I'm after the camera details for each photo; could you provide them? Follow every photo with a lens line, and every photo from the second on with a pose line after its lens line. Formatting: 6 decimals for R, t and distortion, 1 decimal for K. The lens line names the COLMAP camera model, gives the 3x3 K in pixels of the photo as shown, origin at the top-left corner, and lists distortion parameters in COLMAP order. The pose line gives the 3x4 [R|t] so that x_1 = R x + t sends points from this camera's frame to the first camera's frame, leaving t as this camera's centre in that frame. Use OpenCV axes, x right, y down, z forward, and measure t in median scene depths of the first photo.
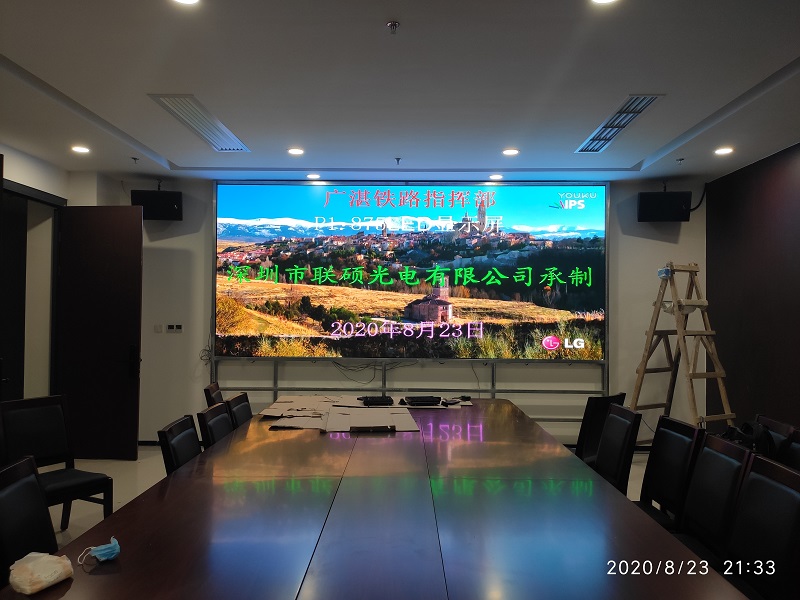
lens RADIAL K [[602.5, 0, 387.4], [0, 602.5, 300.1], [0, 0, 1]] dist [0.035496, -0.016542]
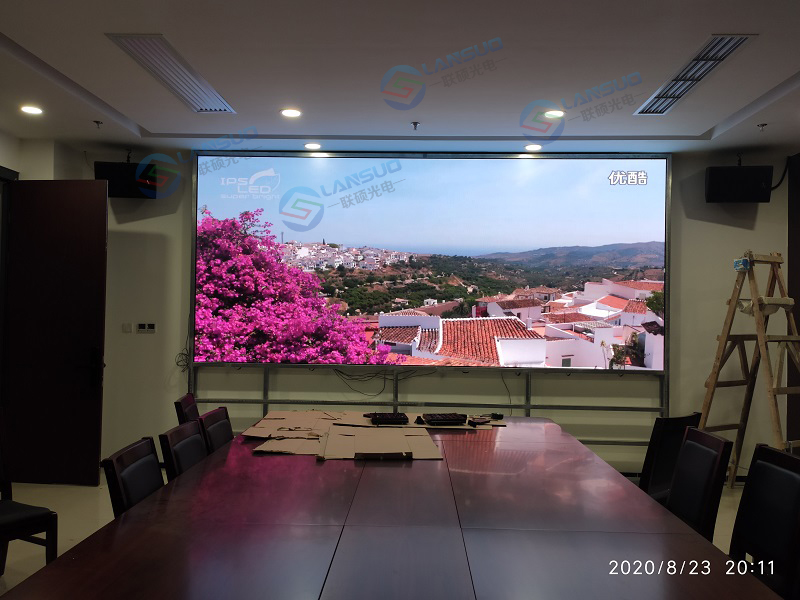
lens RADIAL K [[602.5, 0, 383.3], [0, 602.5, 298.7], [0, 0, 1]] dist [0.035496, -0.016542]
pose [[0.999863, 0.007151, -0.014927, -0.011732], [-0.007330, 0.999901, -0.011989, 0.014508], [0.014840, 0.012096, 0.999817, 0.173227]]
